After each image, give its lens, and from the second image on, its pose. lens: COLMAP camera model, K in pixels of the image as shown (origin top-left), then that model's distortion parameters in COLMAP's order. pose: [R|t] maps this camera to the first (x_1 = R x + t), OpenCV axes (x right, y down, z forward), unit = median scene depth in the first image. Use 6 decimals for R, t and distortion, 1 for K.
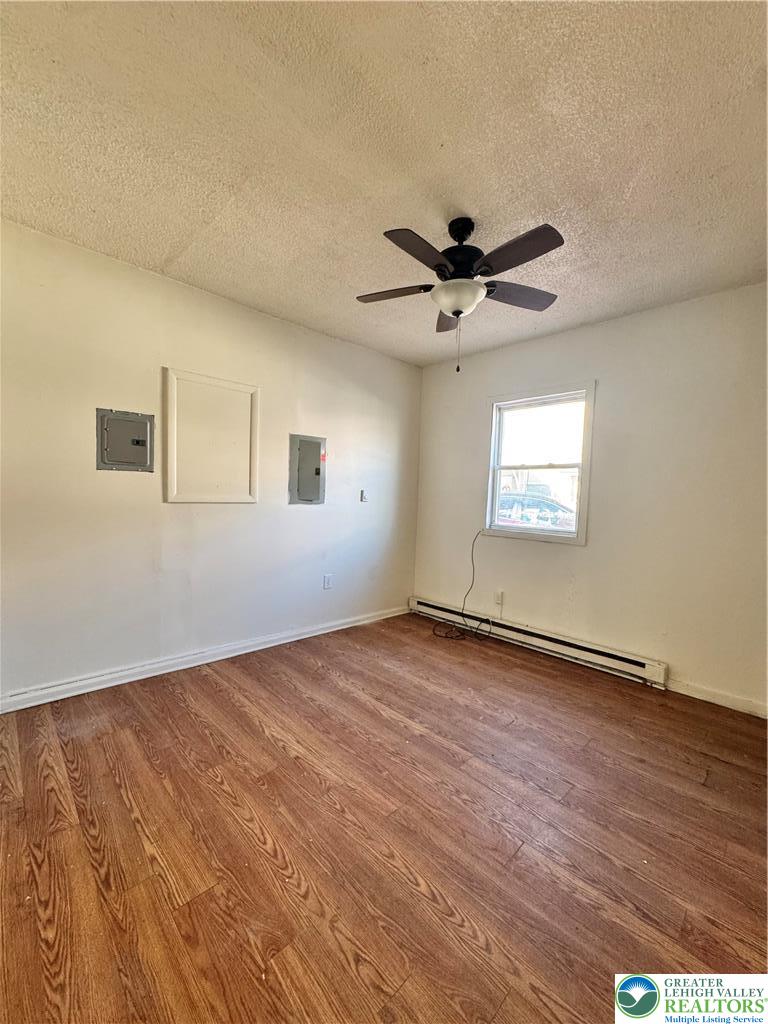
lens RADIAL K [[404.7, 0, 393.2], [0, 404.7, 512.7], [0, 0, 1]] dist [-0.001915, 0.000199]
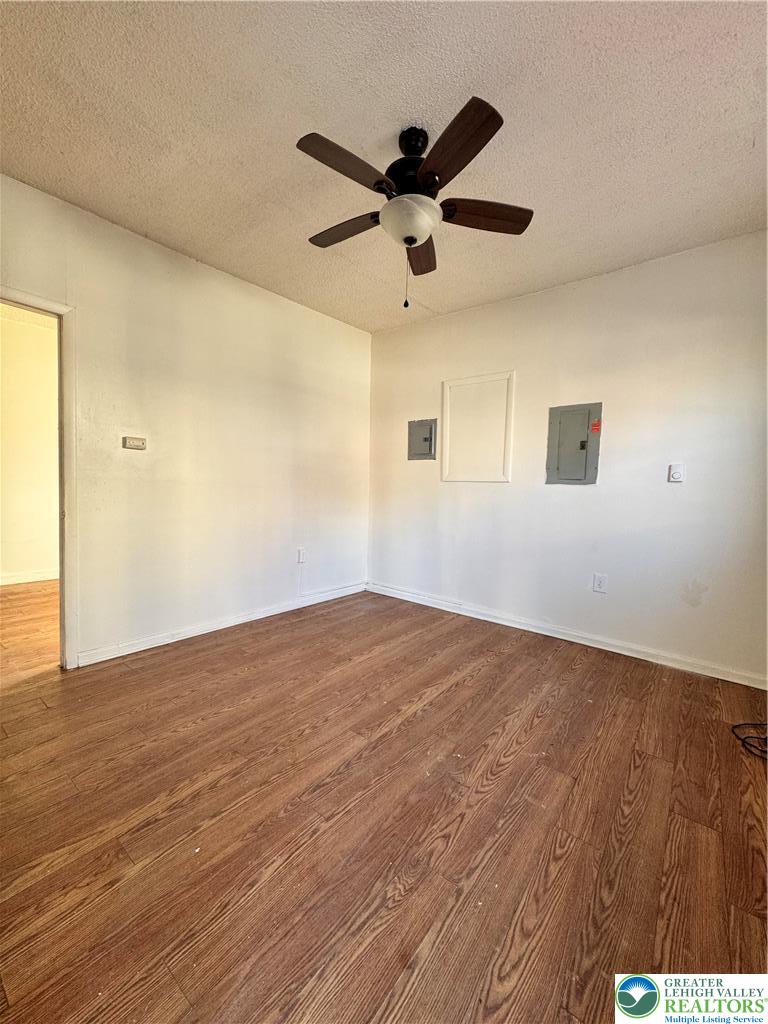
lens RADIAL K [[404.7, 0, 375.7], [0, 404.7, 511.2], [0, 0, 1]] dist [-0.001915, 0.000199]
pose [[0.126607, 0.033361, -0.991392, 0.820898], [-0.071804, 0.997121, 0.024384, 0.062016], [0.989351, 0.068099, 0.128638, 0.670459]]
